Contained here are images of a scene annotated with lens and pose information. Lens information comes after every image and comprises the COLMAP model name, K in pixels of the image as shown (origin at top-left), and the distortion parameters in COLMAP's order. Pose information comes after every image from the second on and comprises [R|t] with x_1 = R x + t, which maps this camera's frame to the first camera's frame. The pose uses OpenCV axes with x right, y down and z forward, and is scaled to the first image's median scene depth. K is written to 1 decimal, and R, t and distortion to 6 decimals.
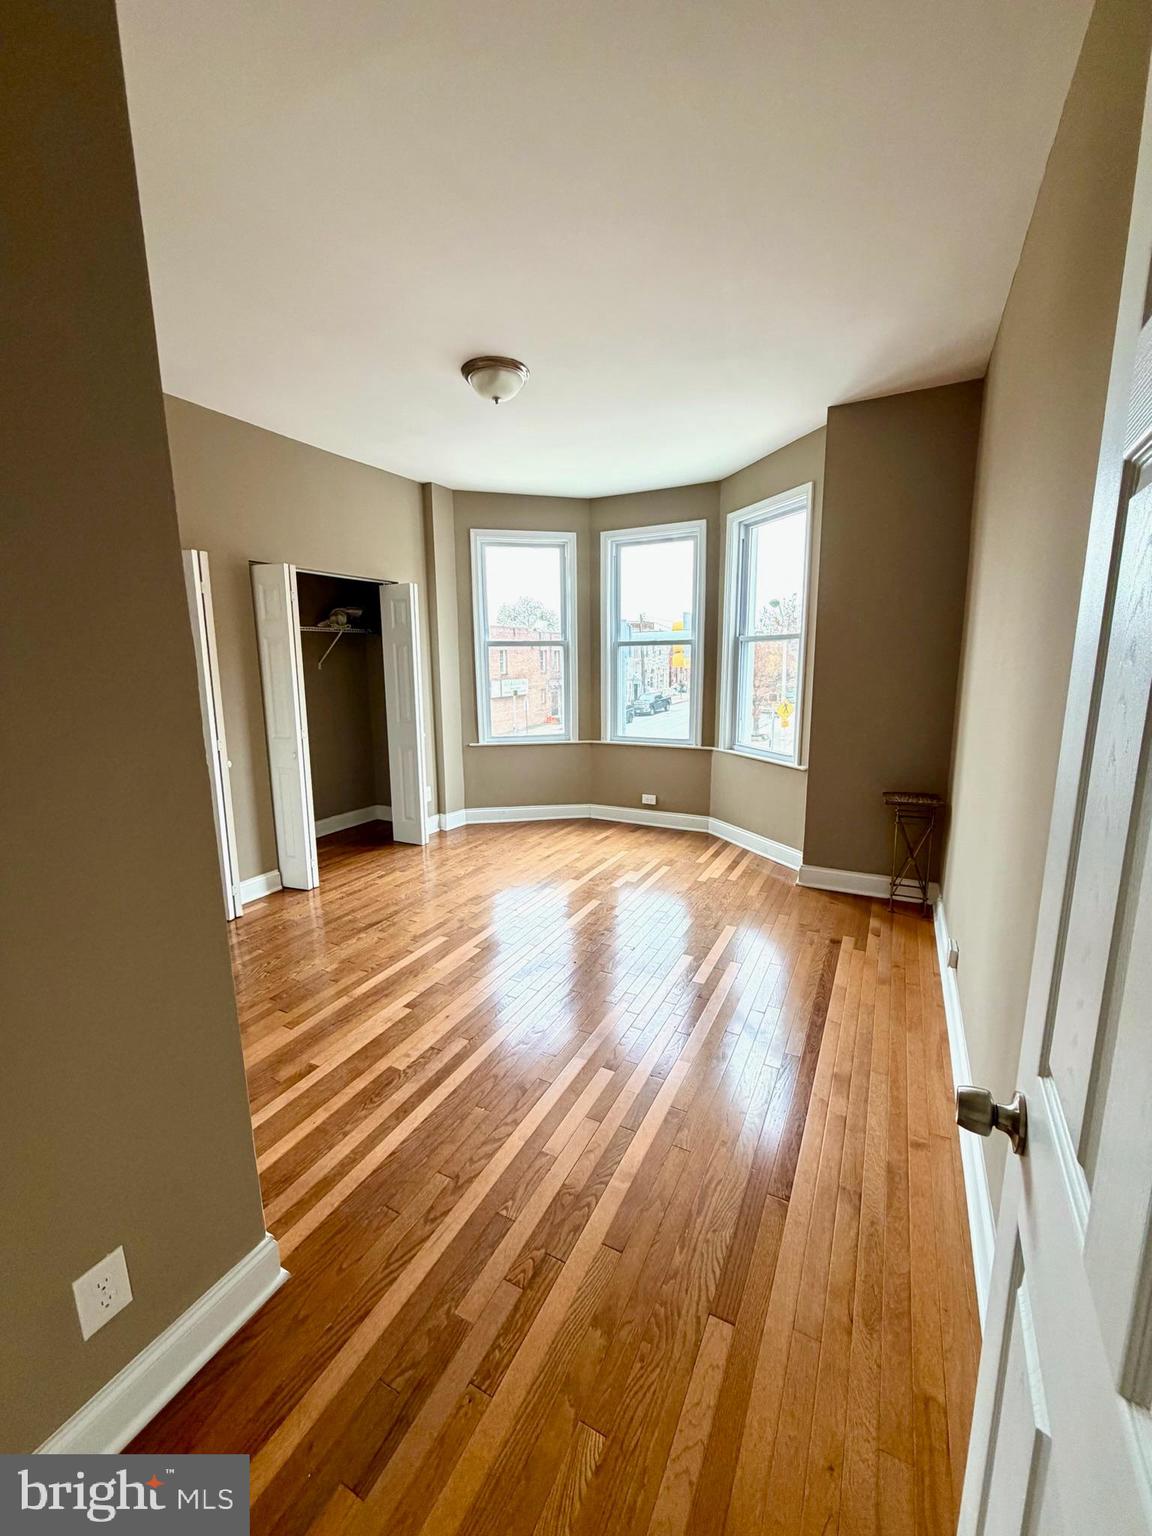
lens RADIAL K [[607.9, 0, 575.2], [0, 607.9, 766.2], [0, 0, 1]] dist [-0.000601, 0.000612]
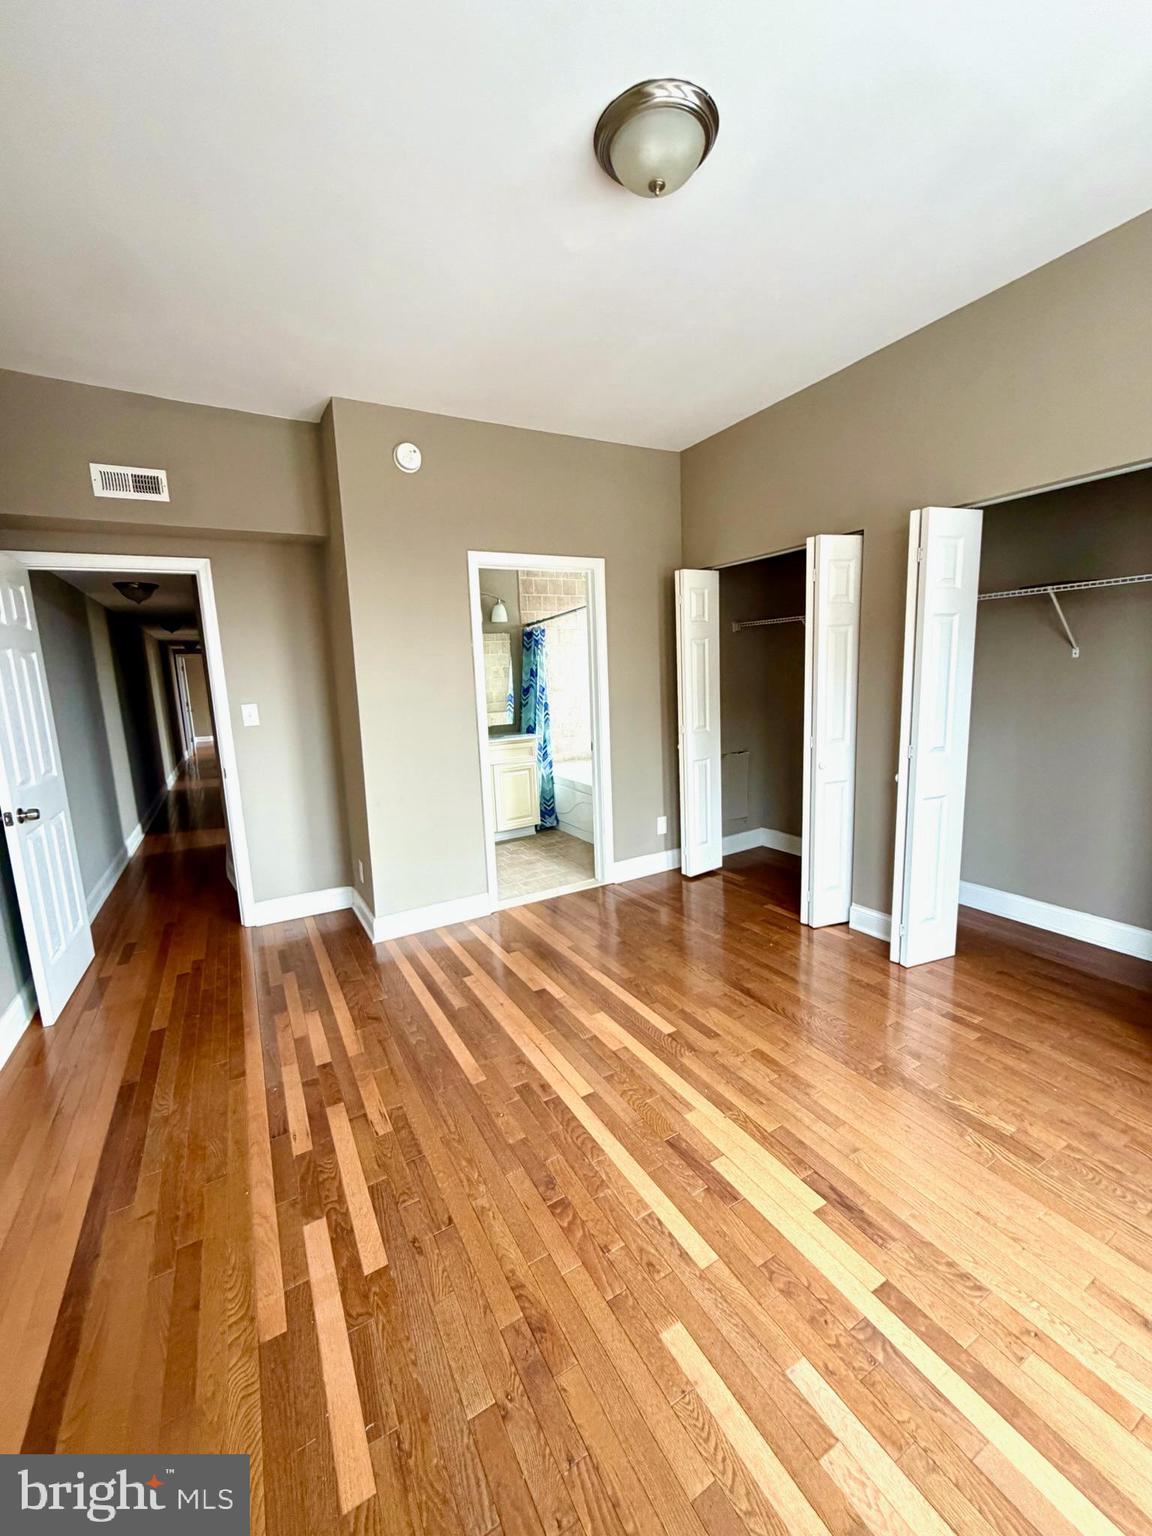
lens RADIAL K [[607.9, 0, 576.4], [0, 607.9, 766.4], [0, 0, 1]] dist [-0.000601, 0.000612]
pose [[-0.542172, 0.159837, -0.824925, 0.453324], [-0.096678, 0.963355, 0.250199, -0.229234], [0.834687, 0.215403, -0.506851, 1.338324]]
